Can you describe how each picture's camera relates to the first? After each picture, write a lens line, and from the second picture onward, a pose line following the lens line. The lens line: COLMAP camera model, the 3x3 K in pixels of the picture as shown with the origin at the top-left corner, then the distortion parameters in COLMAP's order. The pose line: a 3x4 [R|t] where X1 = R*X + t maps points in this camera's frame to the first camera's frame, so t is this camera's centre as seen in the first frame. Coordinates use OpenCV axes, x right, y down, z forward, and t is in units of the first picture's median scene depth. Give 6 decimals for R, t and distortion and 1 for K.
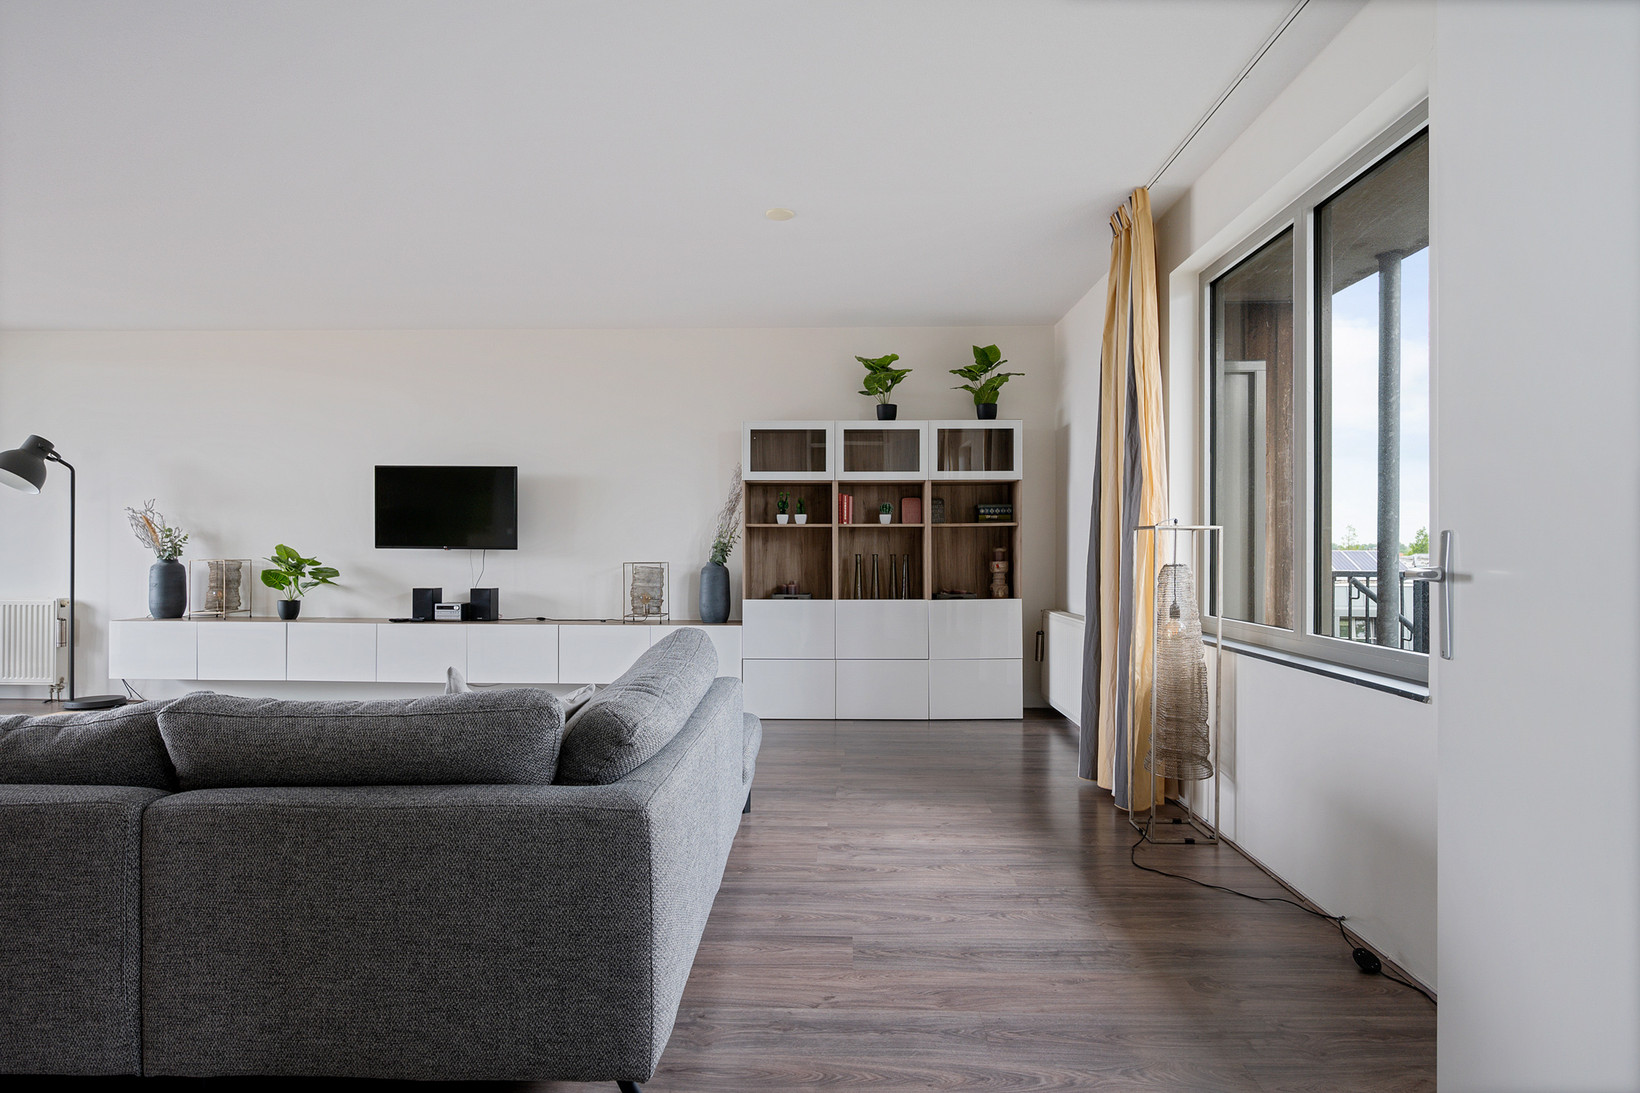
lens RADIAL K [[849.2, 0, 820.0], [0, 849.2, 546.5], [0, 0, 1]] dist [-0.000689, -0.000161]
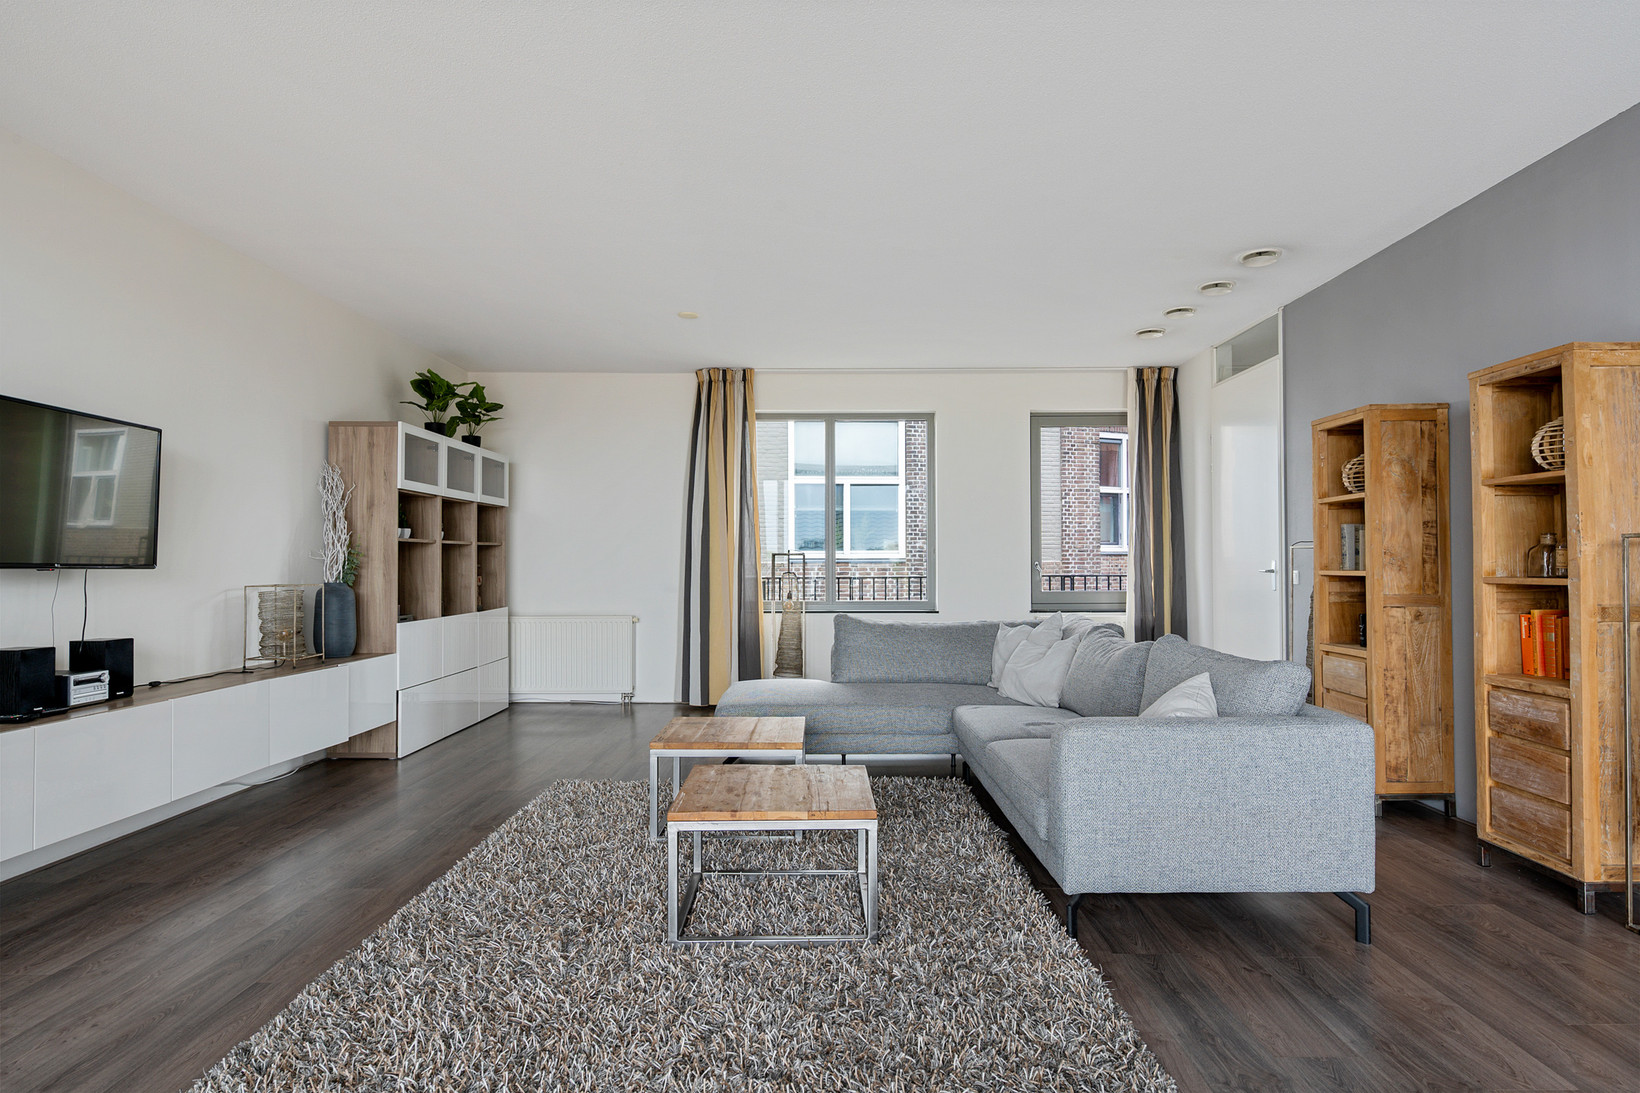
lens RADIAL K [[921.7, 0, 820.0], [0, 921.7, 546.5], [0, 0, 1]] dist [0.002930, 0.001309]
pose [[-0.026590, 0.019260, 0.999461, -0.977994], [-0.001440, 0.999813, -0.019305, 0.000210], [-0.999645, -0.001953, -0.026557, 0.543467]]
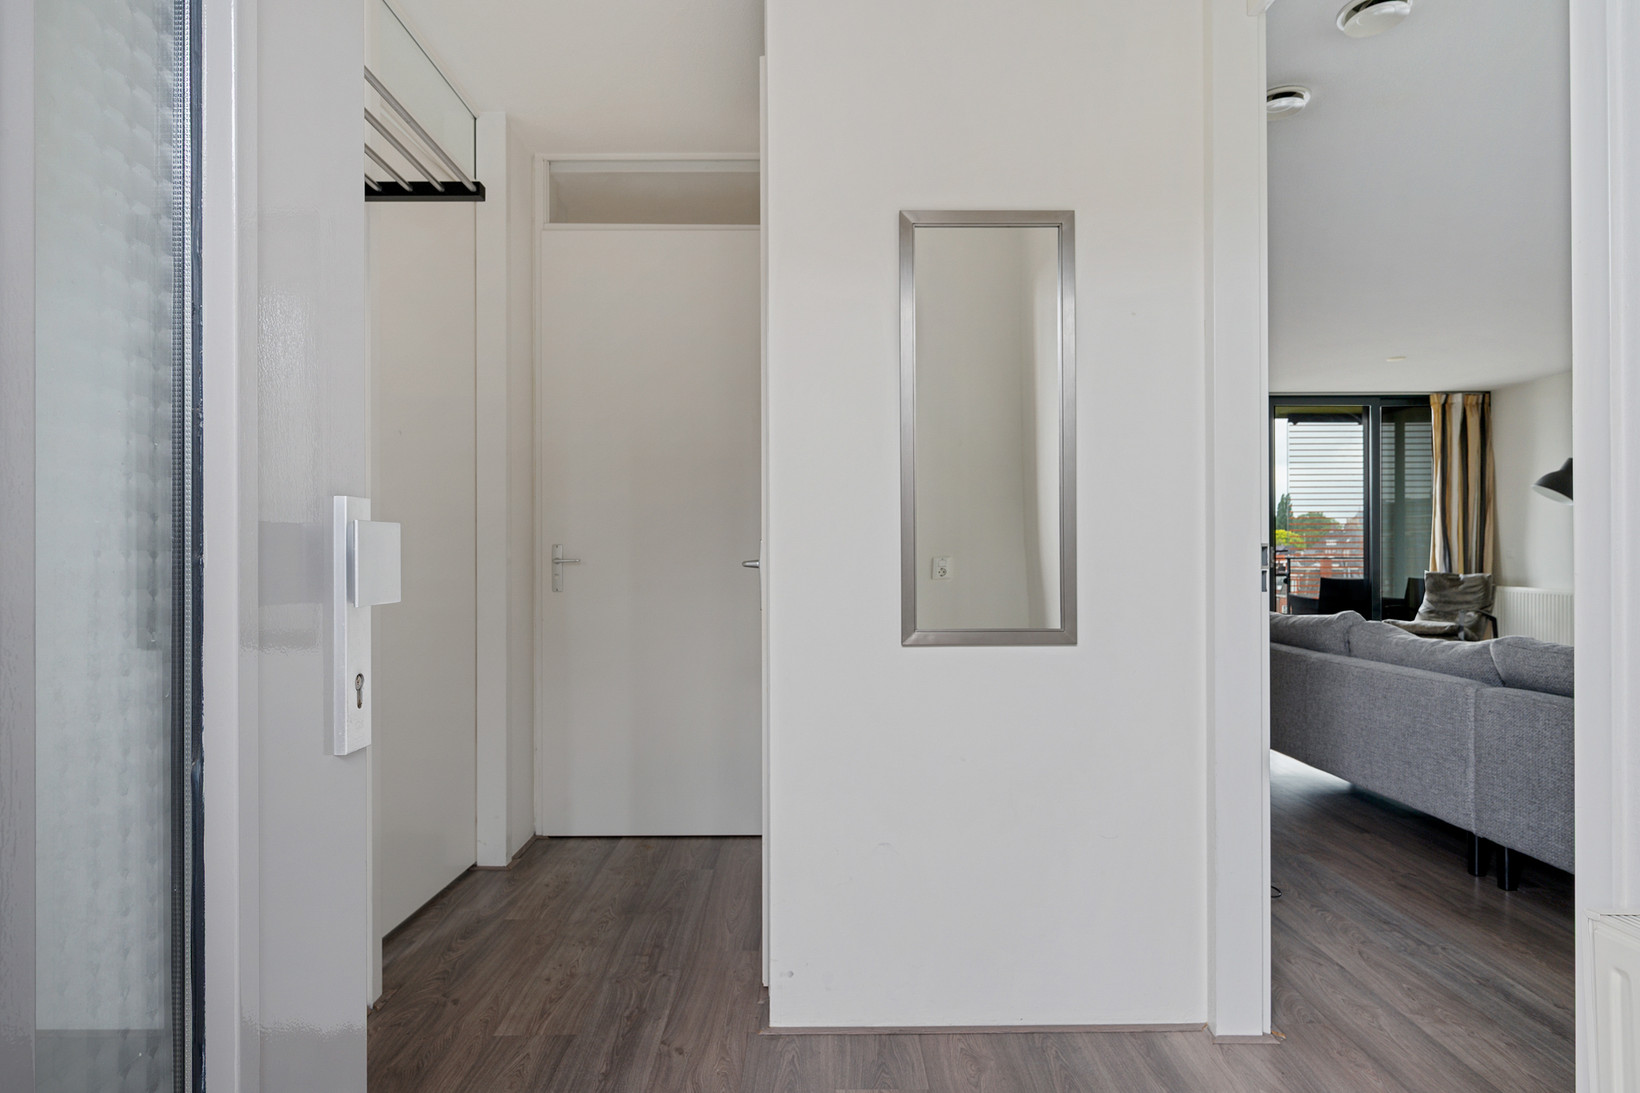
lens RADIAL K [[849.2, 0, 820.0], [0, 849.2, 546.5], [0, 0, 1]] dist [-0.000689, -0.000161]
pose [[0.033039, -0.006214, -0.999435, 1.032358], [0.005294, 0.999968, -0.006042, -0.001931], [0.999440, -0.005092, 0.033071, -0.501666]]
